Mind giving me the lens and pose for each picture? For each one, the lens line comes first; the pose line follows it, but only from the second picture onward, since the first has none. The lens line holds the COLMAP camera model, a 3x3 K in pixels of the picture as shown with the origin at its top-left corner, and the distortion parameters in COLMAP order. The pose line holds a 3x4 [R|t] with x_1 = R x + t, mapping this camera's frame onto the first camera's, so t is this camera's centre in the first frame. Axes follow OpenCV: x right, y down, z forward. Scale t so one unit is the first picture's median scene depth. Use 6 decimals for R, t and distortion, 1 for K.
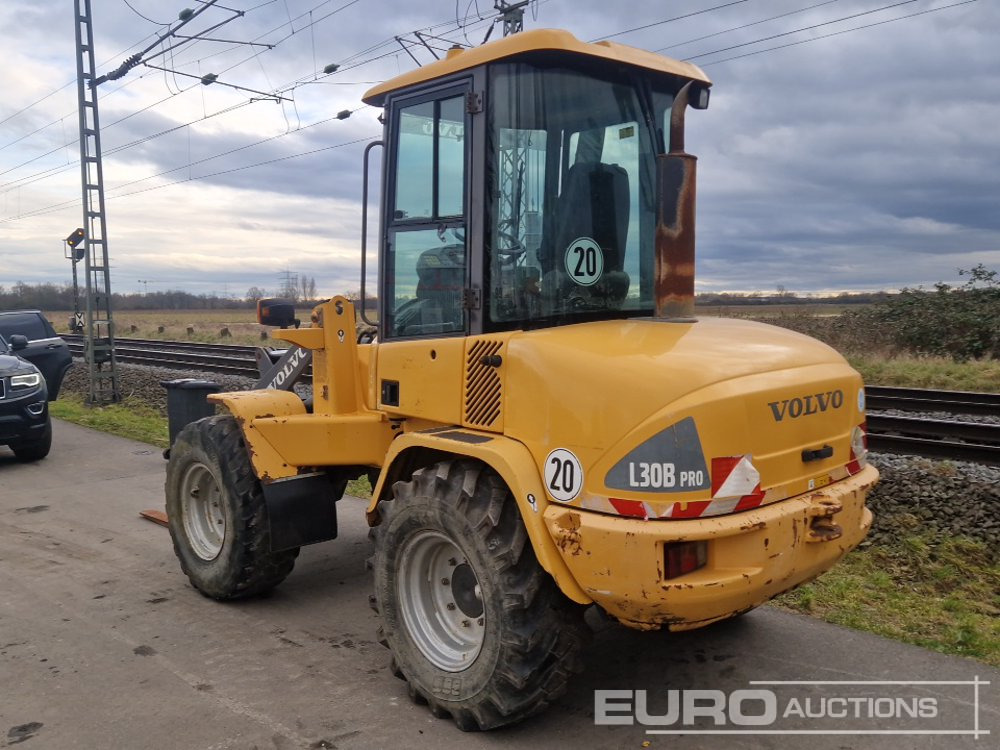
lens RADIAL K [[883.4, 0, 491.4], [0, 883.4, 382.2], [0, 0, 1]] dist [0.085508, -0.070880]
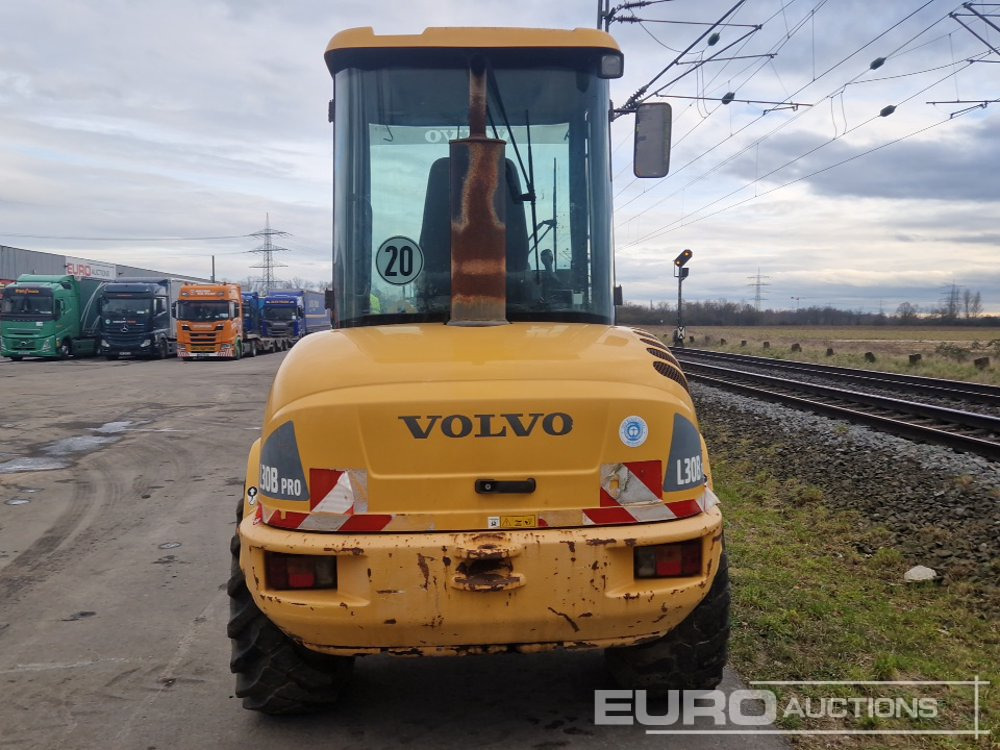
lens RADIAL K [[883.4, 0, 496.8], [0, 883.4, 375.4], [0, 0, 1]] dist [0.085508, -0.070880]
pose [[0.766478, 0.053276, -0.640057, 0.759881], [-0.069640, 0.997572, -0.000360, -0.018492], [0.638484, 0.044850, 0.768327, 0.316180]]
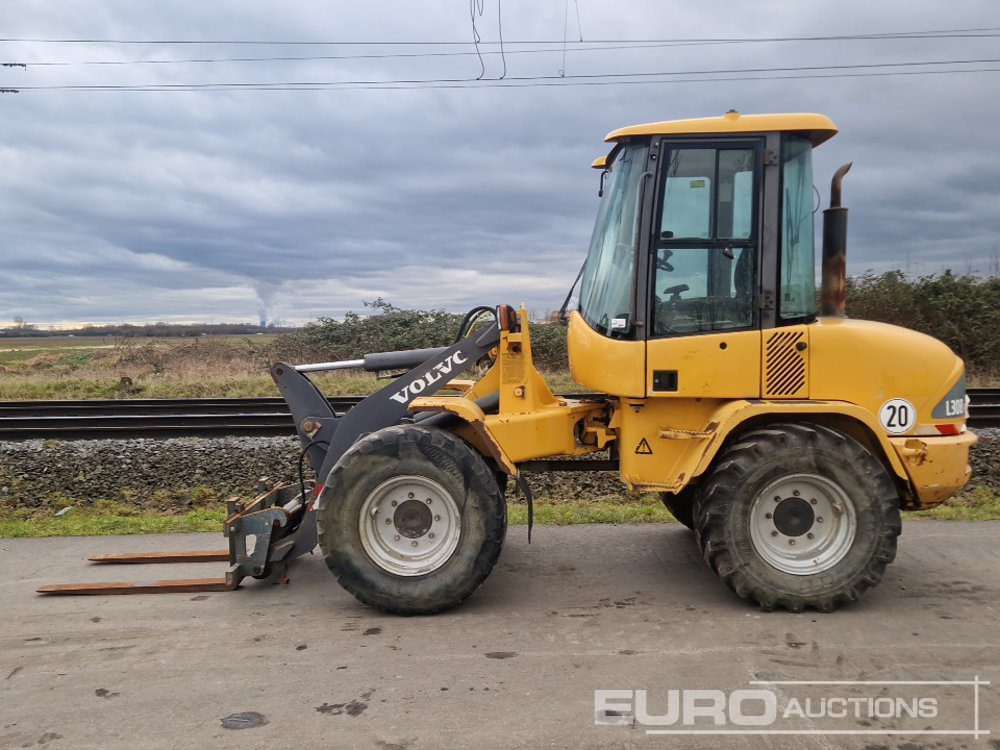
lens RADIAL K [[883.4, 0, 488.1], [0, 883.4, 385.2], [0, 0, 1]] dist [0.085508, -0.070880]
pose [[0.700569, -0.051192, 0.711746, -1.228051], [0.074455, 0.997223, -0.001562, 0.002173], [-0.709690, 0.054087, 0.702435, 0.343135]]
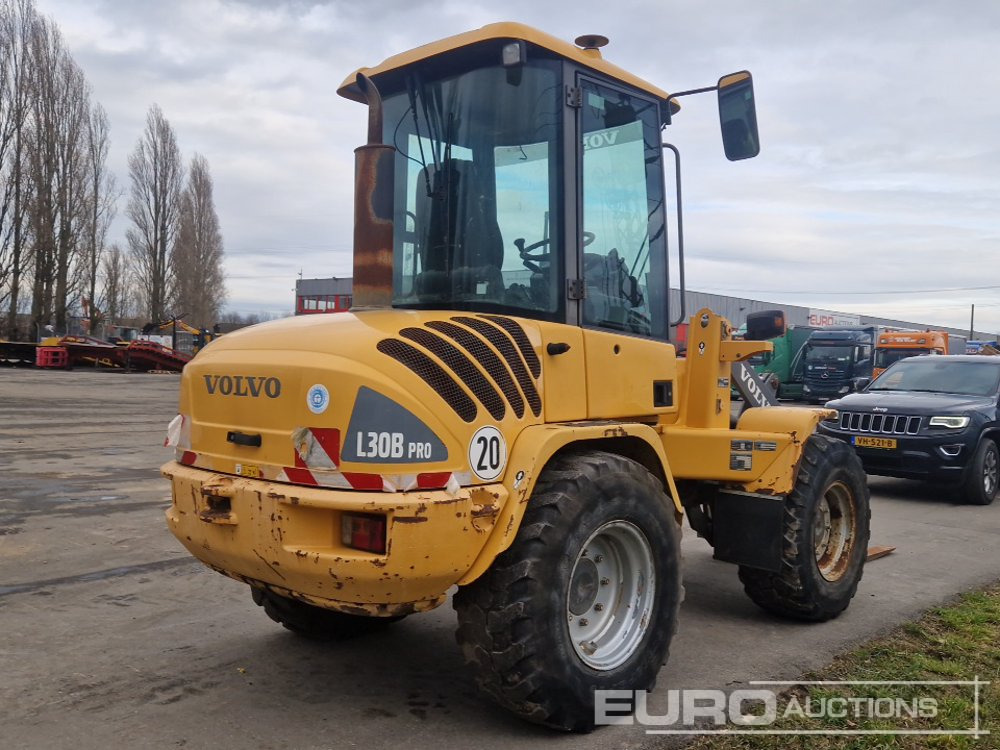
lens RADIAL K [[883.4, 0, 519.5], [0, 883.4, 372.4], [0, 0, 1]] dist [0.085508, -0.070880]
pose [[0.074465, 0.029711, -0.996781, 1.160625], [-0.126687, 0.991739, 0.020096, -0.041118], [0.989144, 0.124783, 0.077614, 1.050198]]
